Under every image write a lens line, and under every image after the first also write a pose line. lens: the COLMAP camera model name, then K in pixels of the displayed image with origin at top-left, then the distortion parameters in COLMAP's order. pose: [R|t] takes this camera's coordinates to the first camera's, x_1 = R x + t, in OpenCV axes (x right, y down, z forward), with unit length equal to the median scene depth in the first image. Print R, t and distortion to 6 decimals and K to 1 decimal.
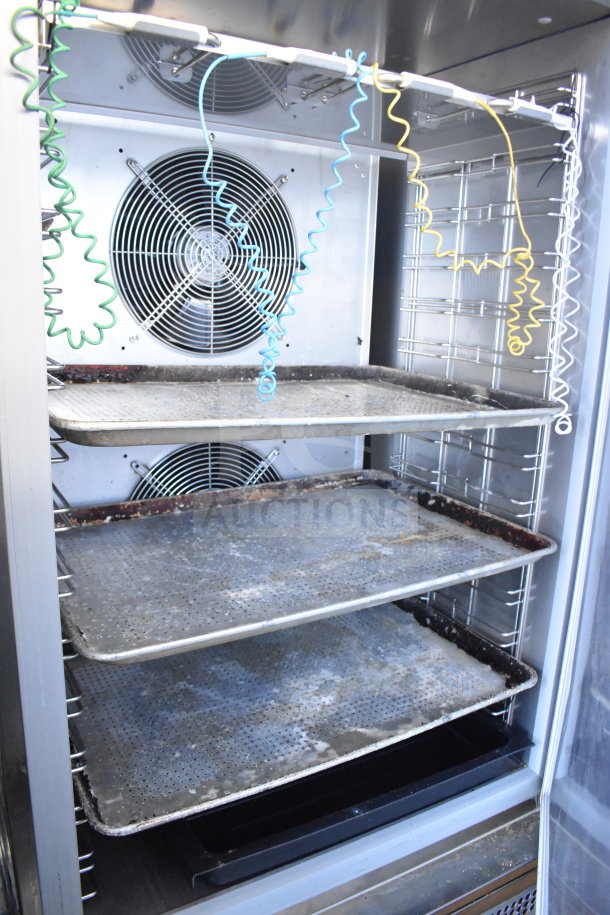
lens RADIAL K [[708.0, 0, 305.0], [0, 708.0, 457.5], [0, 0, 1]] dist [-0.092929, 0.003820]
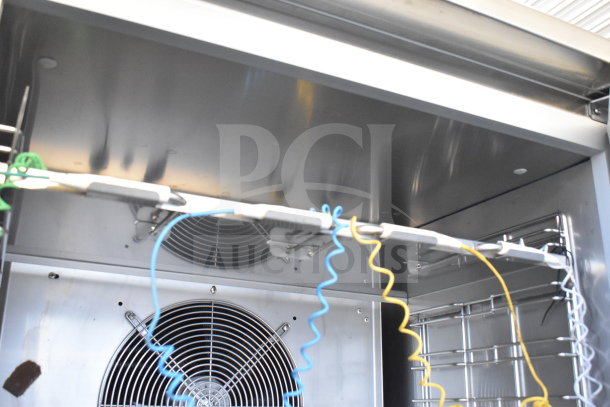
lens RADIAL K [[633.0, 0, 304.8], [0, 633.0, 189.0], [0, 0, 1]] dist [-0.060133, 0.000497]
pose [[0.998292, -0.038651, -0.043812, 0.057018], [0.008374, 0.836805, -0.547437, -0.083255], [0.057821, 0.546135, 0.835699, 0.161704]]
